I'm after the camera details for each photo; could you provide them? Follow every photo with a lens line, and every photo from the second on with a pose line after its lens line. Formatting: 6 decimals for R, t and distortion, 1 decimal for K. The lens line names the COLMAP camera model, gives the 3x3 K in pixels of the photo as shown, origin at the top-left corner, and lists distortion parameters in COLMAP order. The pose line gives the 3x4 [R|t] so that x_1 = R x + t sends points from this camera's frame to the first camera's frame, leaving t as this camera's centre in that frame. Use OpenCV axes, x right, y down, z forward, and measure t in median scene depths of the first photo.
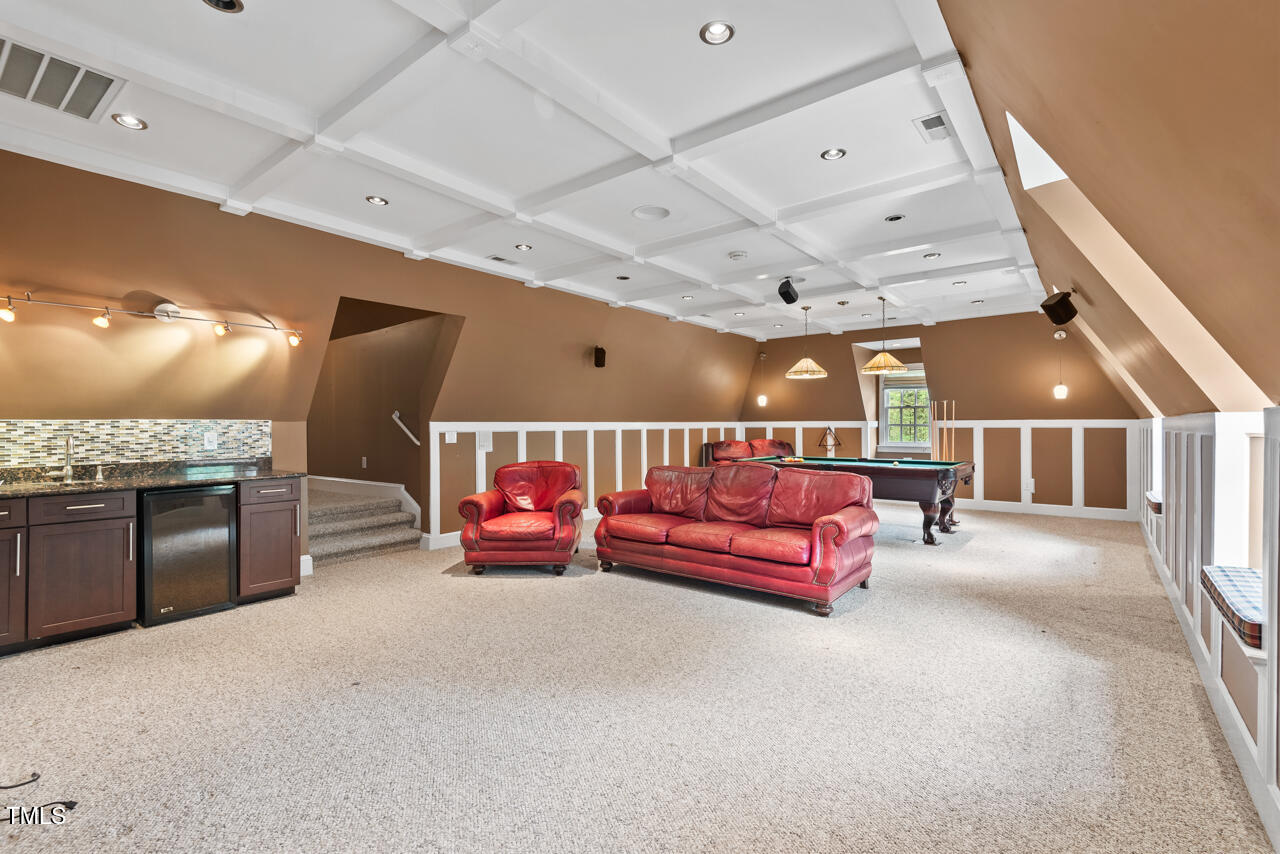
lens RADIAL K [[576.2, 0, 639.8], [0, 576.2, 425.3], [0, 0, 1]] dist [0.026786, -0.010372]
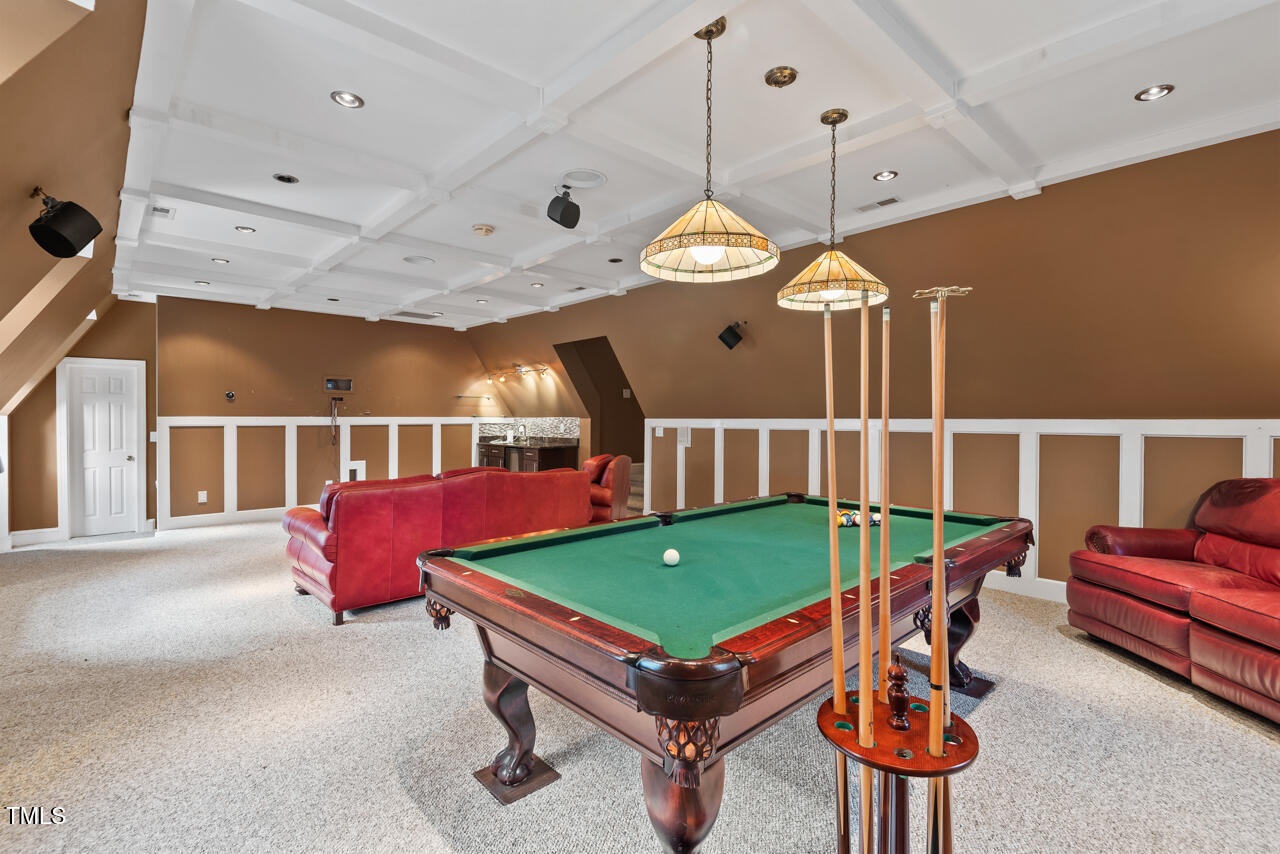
lens RADIAL K [[576.2, 0, 629.8], [0, 576.2, 425.2], [0, 0, 1]] dist [0.026786, -0.010372]
pose [[-0.183296, 0.018340, -0.982887, 0.836267], [0.004997, 0.999830, 0.017724, -0.013081], [0.983045, -0.001663, -0.183357, 1.169112]]
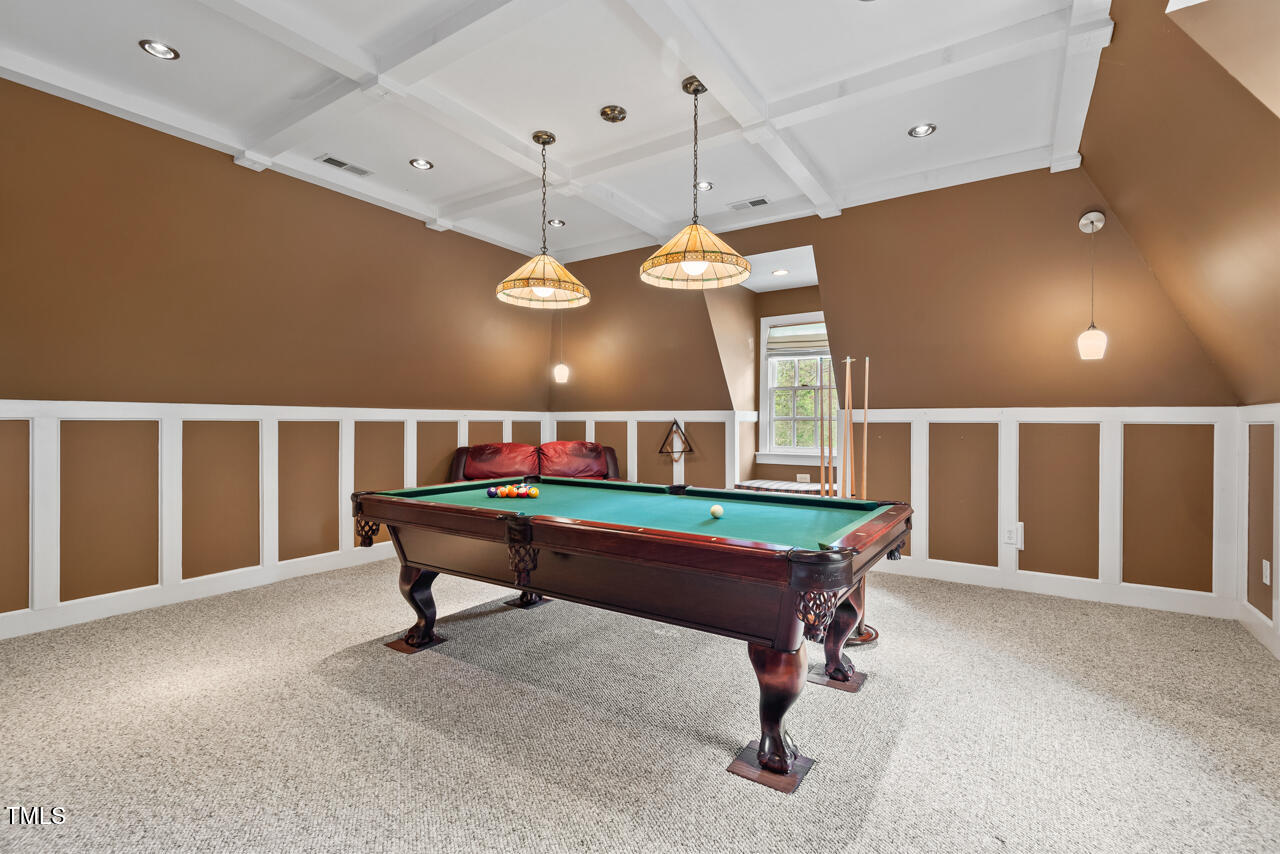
lens RADIAL K [[576.2, 0, 638.9], [0, 576.2, 429.0], [0, 0, 1]] dist [0.026786, -0.010372]
pose [[0.996947, 0.006182, 0.077842, 0.295212], [-0.007044, 0.999917, 0.010815, 0.006468], [-0.077768, -0.011331, 0.996907, 0.508512]]
